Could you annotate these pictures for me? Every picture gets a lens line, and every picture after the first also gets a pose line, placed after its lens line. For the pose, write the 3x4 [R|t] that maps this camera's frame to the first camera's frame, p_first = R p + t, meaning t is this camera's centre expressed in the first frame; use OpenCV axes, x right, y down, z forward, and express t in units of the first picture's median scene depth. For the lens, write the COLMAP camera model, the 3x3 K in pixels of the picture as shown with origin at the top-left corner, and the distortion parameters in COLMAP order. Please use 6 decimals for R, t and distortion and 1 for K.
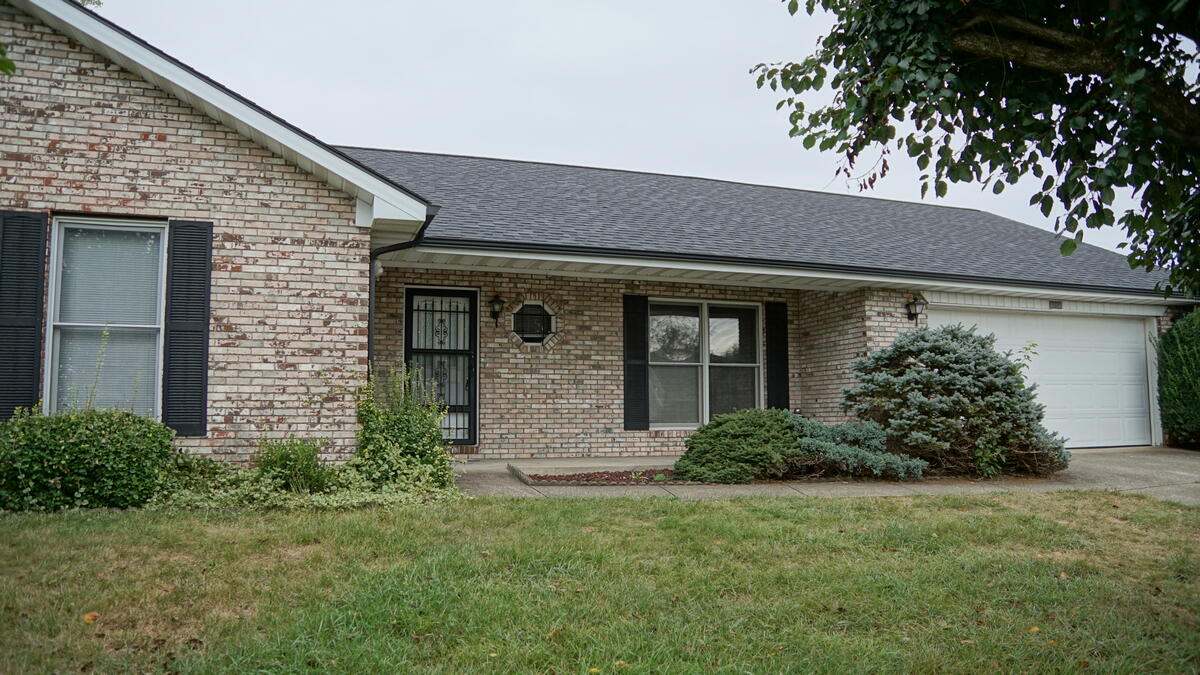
lens RADIAL K [[850.1, 0, 601.5], [0, 850.1, 345.0], [0, 0, 1]] dist [-0.164910, 0.123982]
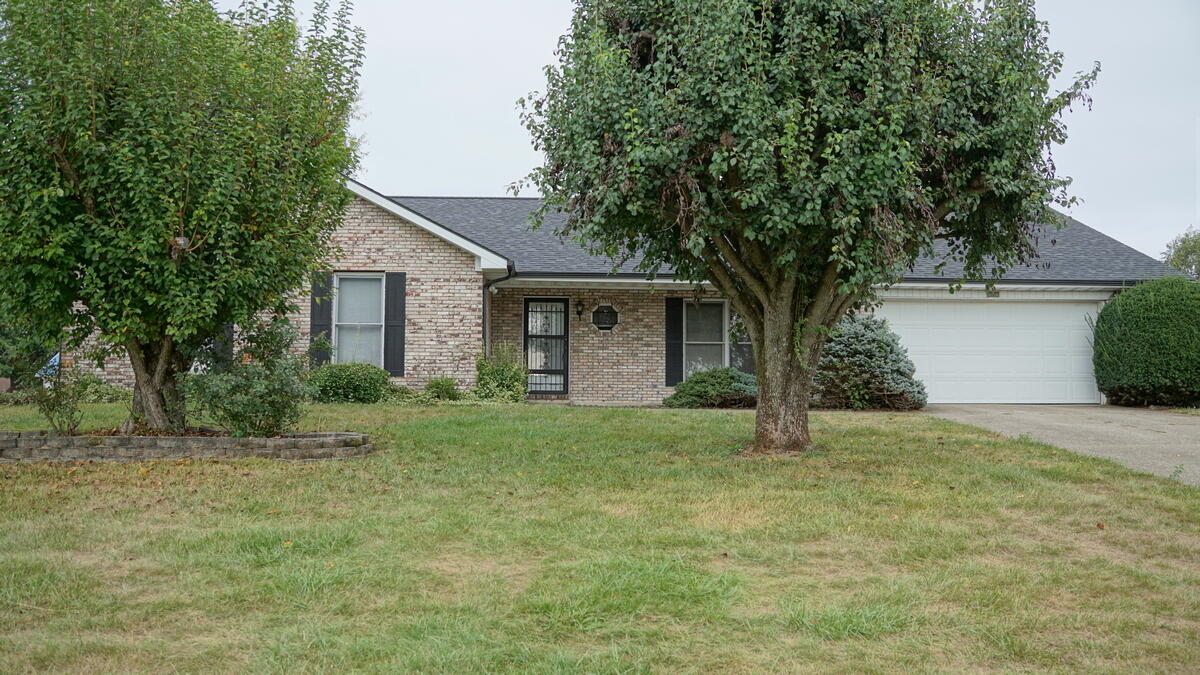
lens RADIAL K [[1048.6, 0, 601.0], [0, 1048.6, 333.4], [0, 0, 1]] dist [-0.099929, 0.001088]
pose [[0.958511, -0.018237, -0.284470, 0.594595], [0.015986, 0.999820, -0.010230, 0.029749], [0.284606, 0.005258, 0.958630, -1.102283]]
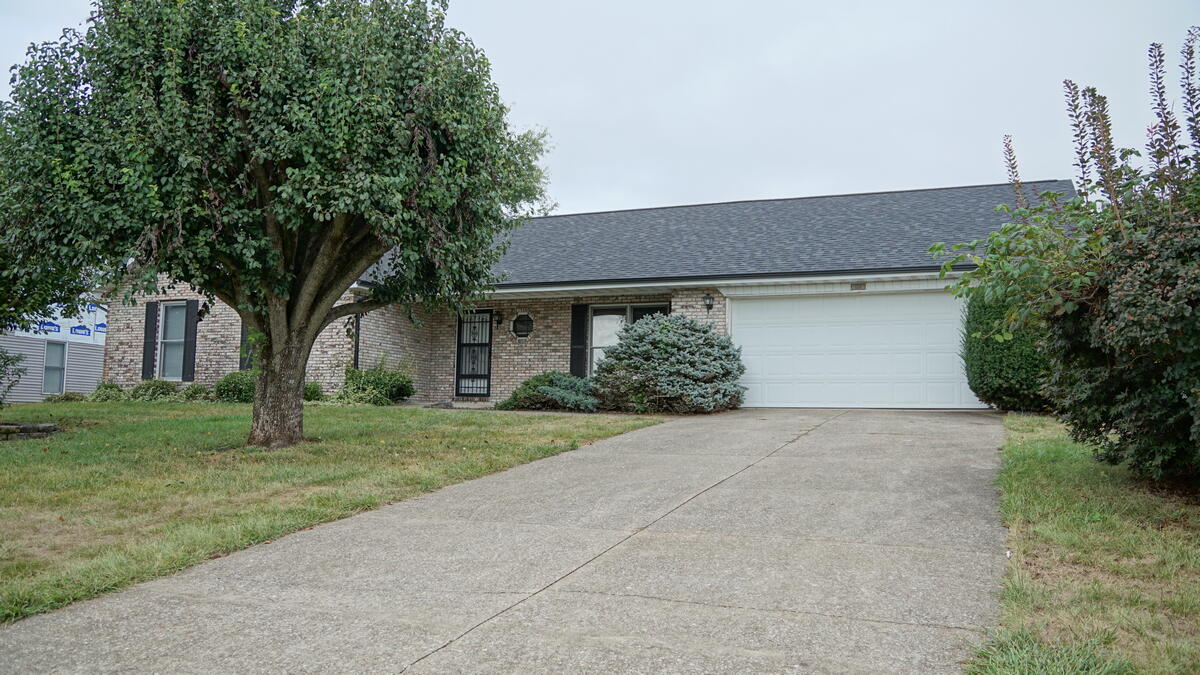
lens RADIAL K [[983.0, 0, 598.7], [0, 983.0, 336.4], [0, 0, 1]] dist [-0.116131, -0.002054]
pose [[0.731572, -0.043171, -0.680396, 1.750582], [0.034701, 0.999057, -0.026079, 0.066770], [0.680880, -0.004531, 0.732381, -0.422129]]
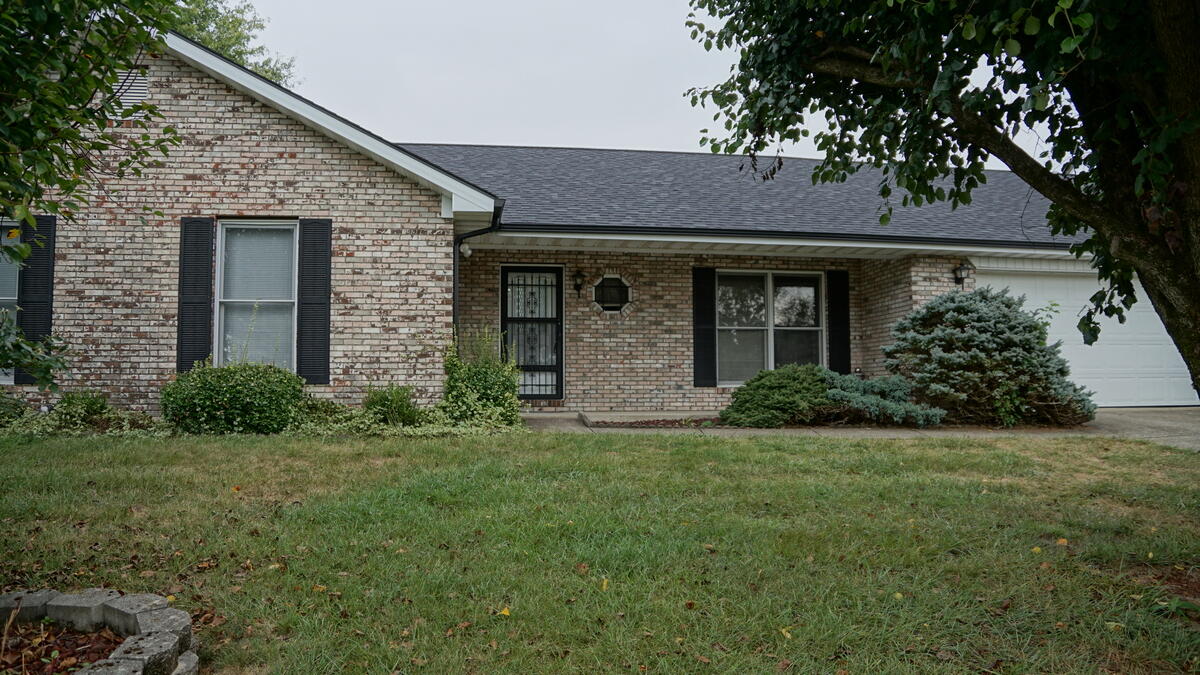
lens RADIAL K [[850.1, 0, 596.3], [0, 850.1, 340.8], [0, 0, 1]] dist [-0.164910, 0.123982]
pose [[0.982407, -0.012011, -0.186364, 0.144397], [0.016259, 0.999641, 0.021284, 0.016621], [0.186041, -0.023940, 0.982250, -0.174011]]
